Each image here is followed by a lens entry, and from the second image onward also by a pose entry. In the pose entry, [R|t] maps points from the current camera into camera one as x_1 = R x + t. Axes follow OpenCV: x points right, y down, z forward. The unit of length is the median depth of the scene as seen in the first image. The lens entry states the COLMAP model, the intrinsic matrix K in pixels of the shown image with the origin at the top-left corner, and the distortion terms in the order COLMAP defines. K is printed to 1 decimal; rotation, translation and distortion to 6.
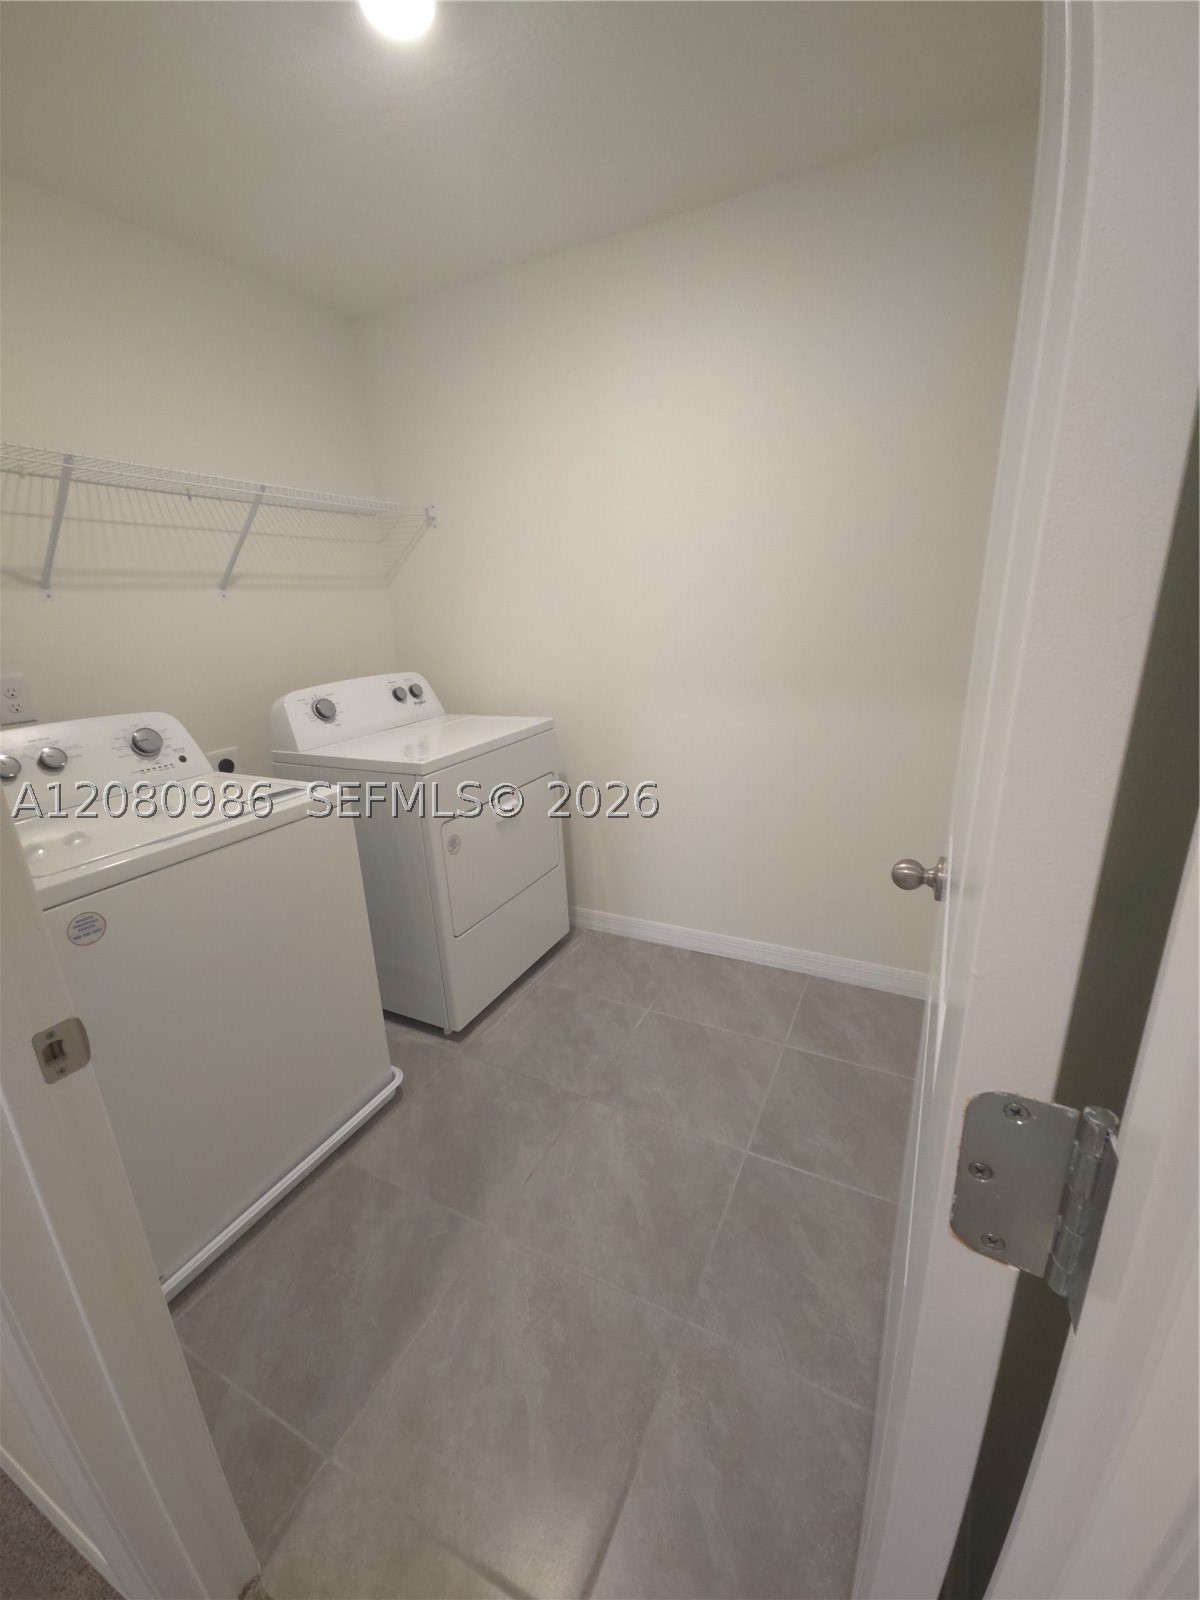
lens RADIAL K [[651.6, 0, 603.5], [0, 651.6, 801.4], [0, 0, 1]] dist [0.012681, 0.001475]
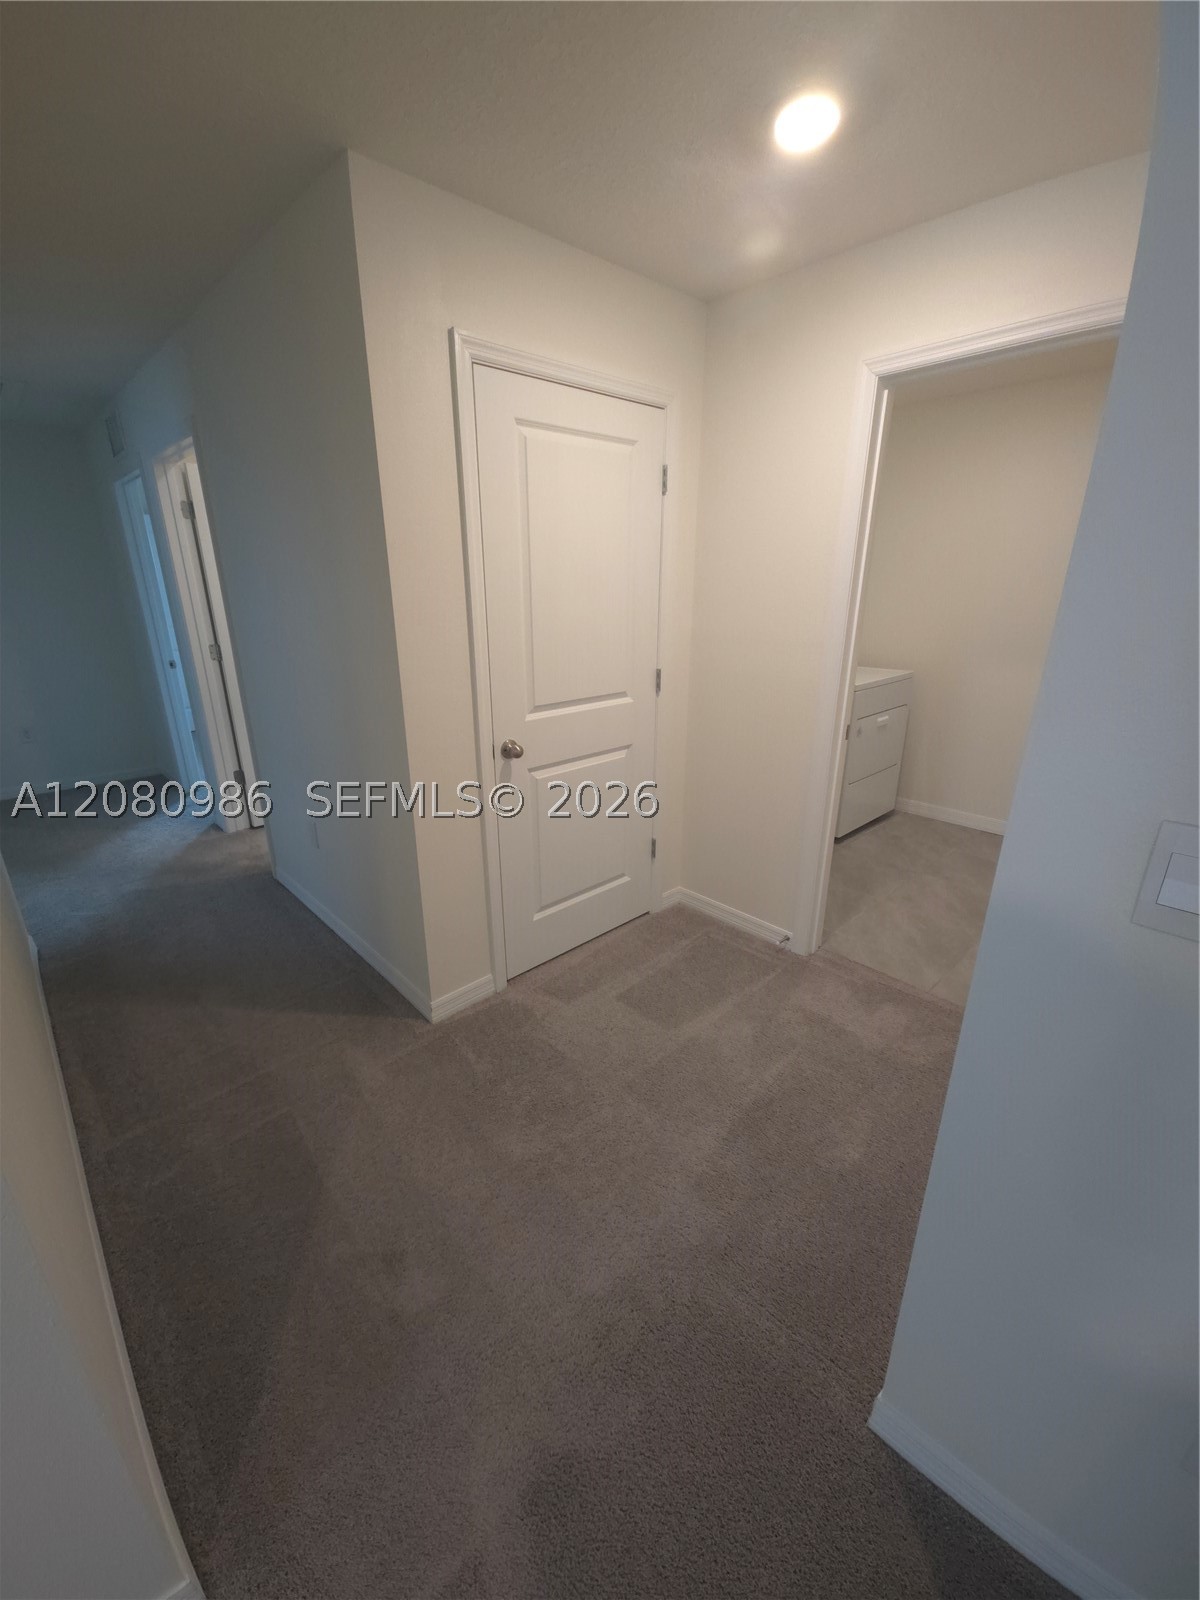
lens RADIAL K [[651.6, 0, 599.3], [0, 651.6, 806.1], [0, 0, 1]] dist [0.012681, 0.001475]
pose [[0.937606, 0.152607, -0.312418, -0.231489], [-0.139895, 0.988170, 0.062851, 0.194337], [0.318314, -0.015224, 0.947863, -0.737378]]
